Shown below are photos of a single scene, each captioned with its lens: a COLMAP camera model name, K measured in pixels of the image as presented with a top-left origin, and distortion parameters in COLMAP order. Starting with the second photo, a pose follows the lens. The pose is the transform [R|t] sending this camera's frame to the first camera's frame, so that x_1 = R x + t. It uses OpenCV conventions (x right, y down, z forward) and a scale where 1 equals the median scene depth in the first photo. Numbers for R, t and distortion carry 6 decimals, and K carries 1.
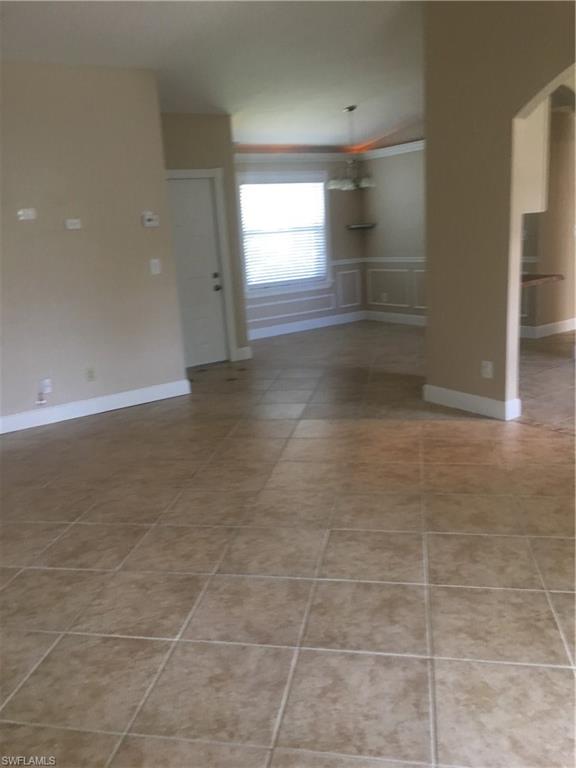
lens RADIAL K [[653.1, 0, 287.0], [0, 653.1, 382.9], [0, 0, 1]] dist [0.057434, -0.065359]
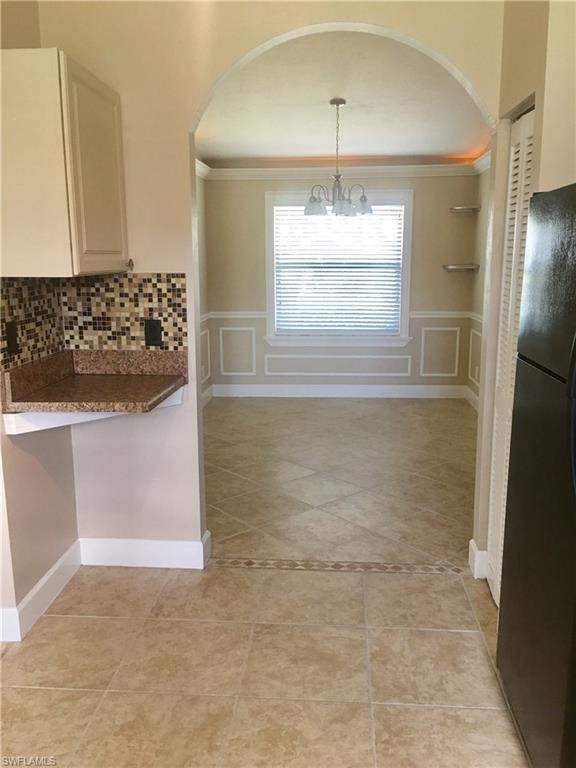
lens RADIAL K [[653.1, 0, 289.3], [0, 653.1, 384.3], [0, 0, 1]] dist [0.057434, -0.065359]
pose [[0.786773, 0.180129, -0.590374, 0.405415], [-0.192443, 0.980380, 0.042660, -0.111108], [0.586475, 0.080049, 0.806002, 0.336644]]
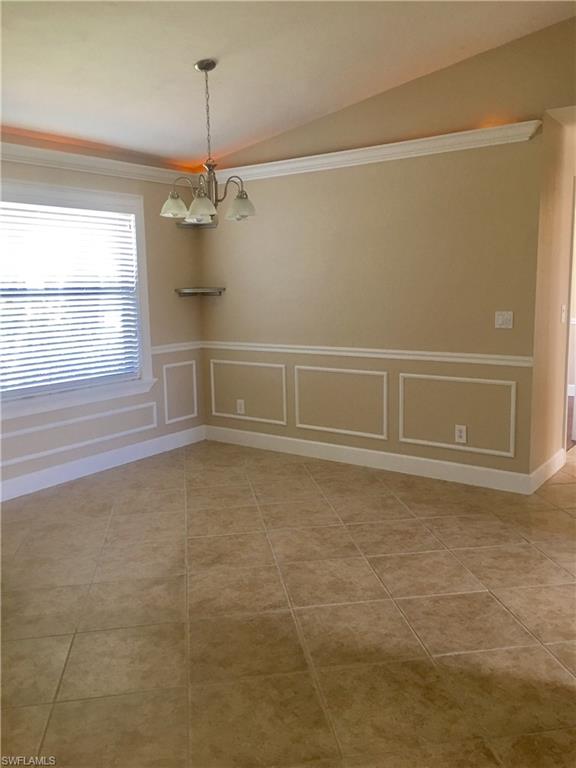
lens RADIAL K [[653.1, 0, 292.2], [0, 653.1, 381.7], [0, 0, 1]] dist [0.057434, -0.065359]
pose [[0.940218, -0.007360, 0.340493, -0.013474], [0.042253, 0.994563, -0.095178, -0.093870], [-0.337942, 0.103875, 0.935417, 0.412089]]
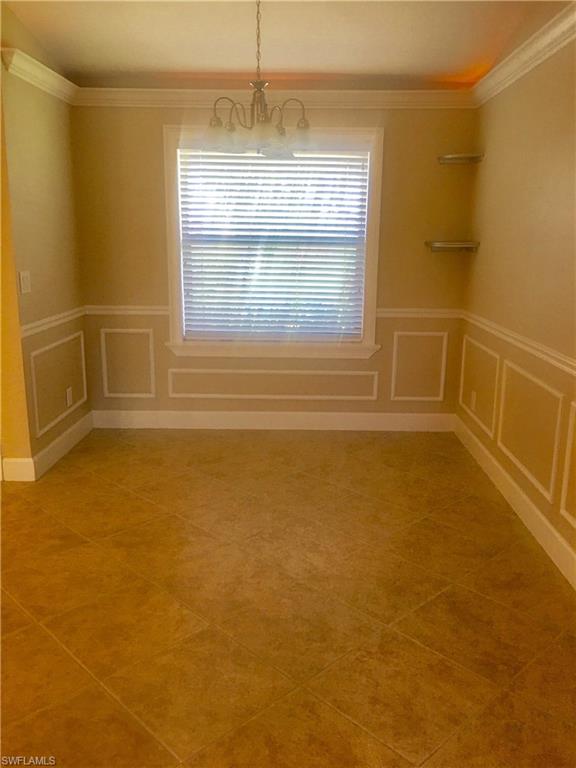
lens RADIAL K [[653.1, 0, 283.1], [0, 653.1, 380.2], [0, 0, 1]] dist [0.057434, -0.065359]
pose [[0.814855, 0.198082, -0.544770, 0.293031], [-0.198586, 0.978325, 0.058685, -0.146297], [0.544586, 0.060364, 0.836530, 0.538122]]
